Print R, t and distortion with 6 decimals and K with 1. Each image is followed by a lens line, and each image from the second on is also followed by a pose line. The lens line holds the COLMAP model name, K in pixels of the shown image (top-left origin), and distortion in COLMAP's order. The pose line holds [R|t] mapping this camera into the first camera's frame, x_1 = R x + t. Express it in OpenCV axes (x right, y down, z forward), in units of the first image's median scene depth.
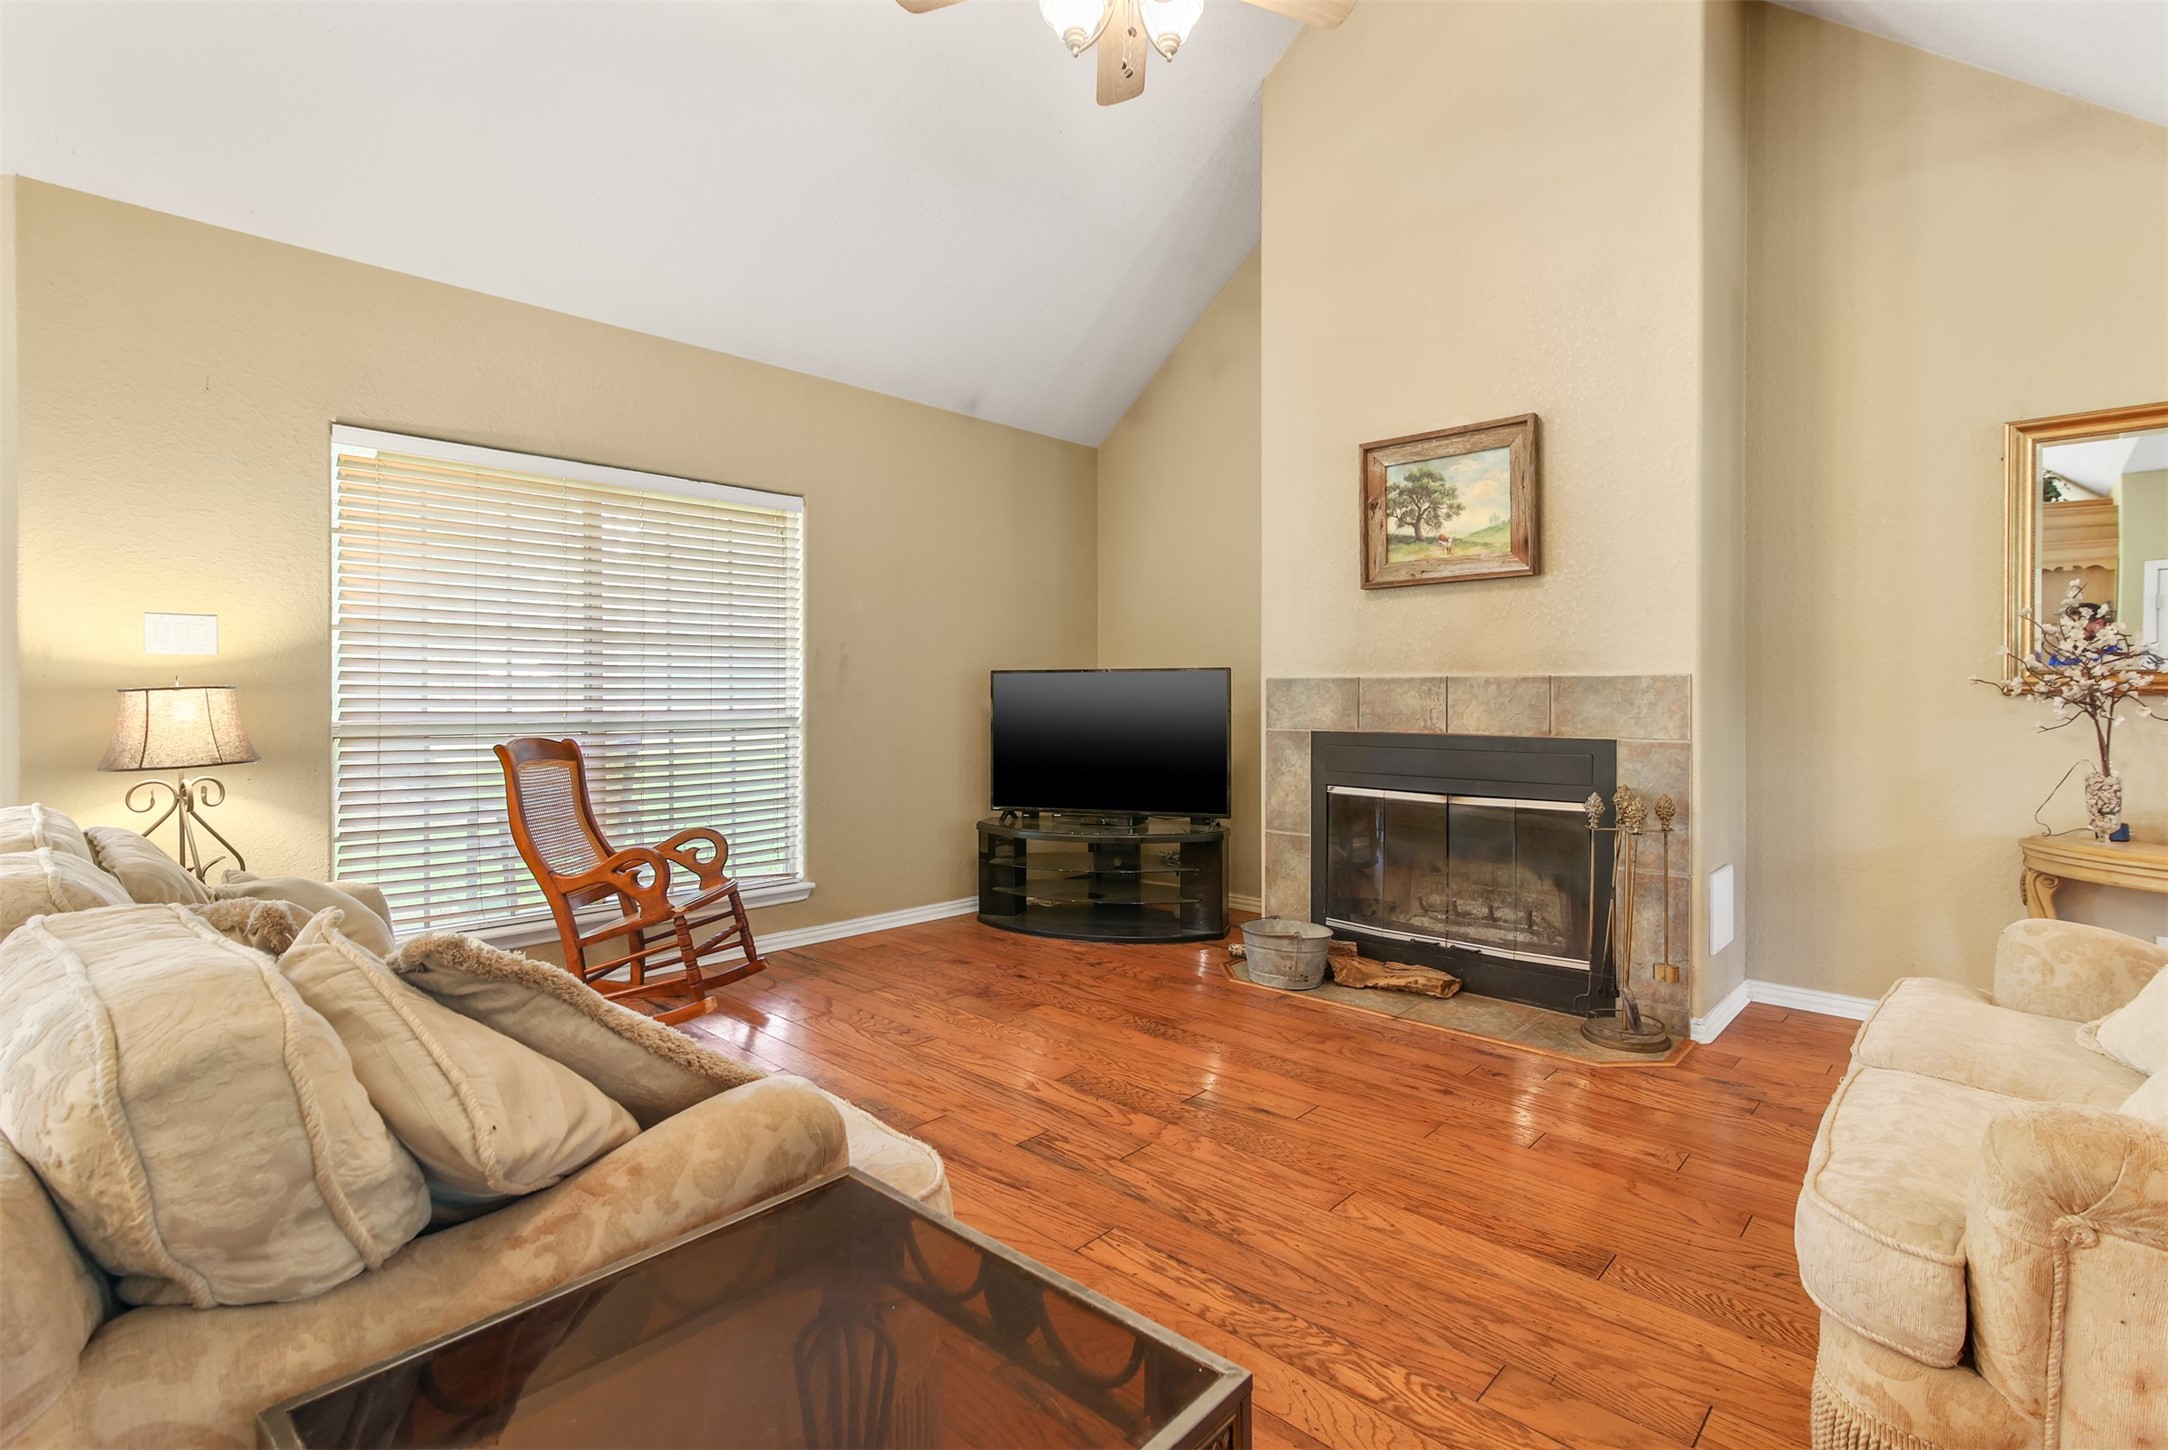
lens RADIAL K [[1015.1, 0, 1080.4], [0, 1015.1, 707.2], [0, 0, 1]] dist [-0.001203, 0.000140]
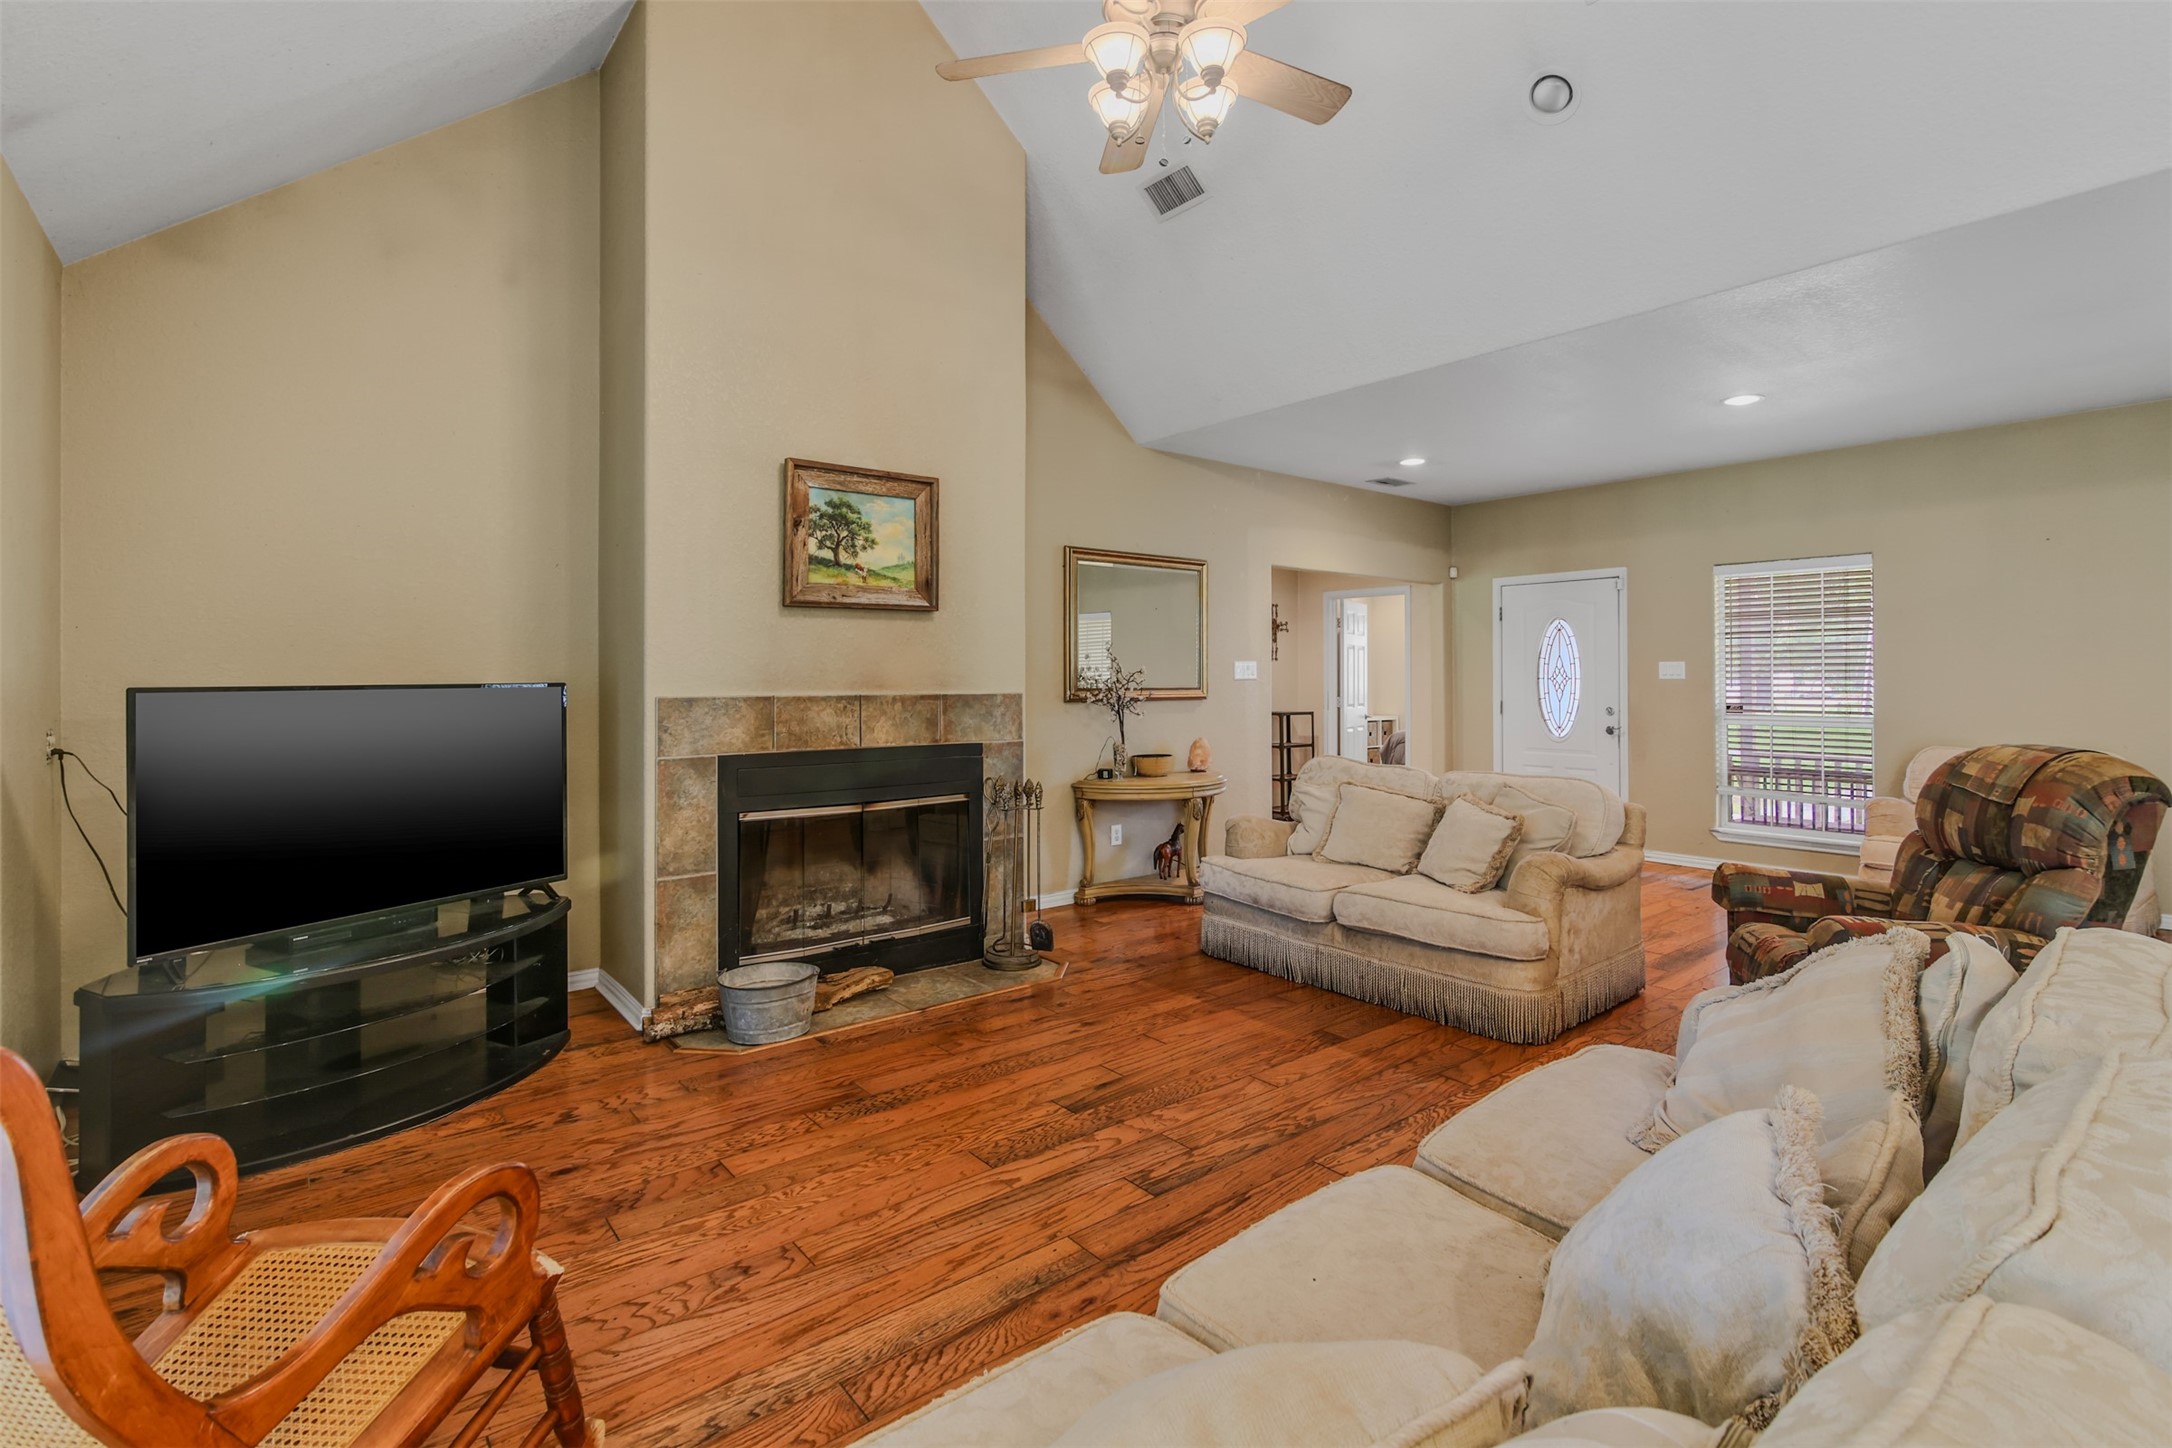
lens RADIAL K [[1017.0, 0, 1089.6], [0, 1017.0, 680.0], [0, 0, 1]] dist [-0.001203, 0.000140]
pose [[0.137947, -0.001582, 0.990438, -0.696695], [0.018321, 0.999832, -0.000955, -0.041400], [-0.990270, 0.018278, 0.137953, 0.620653]]
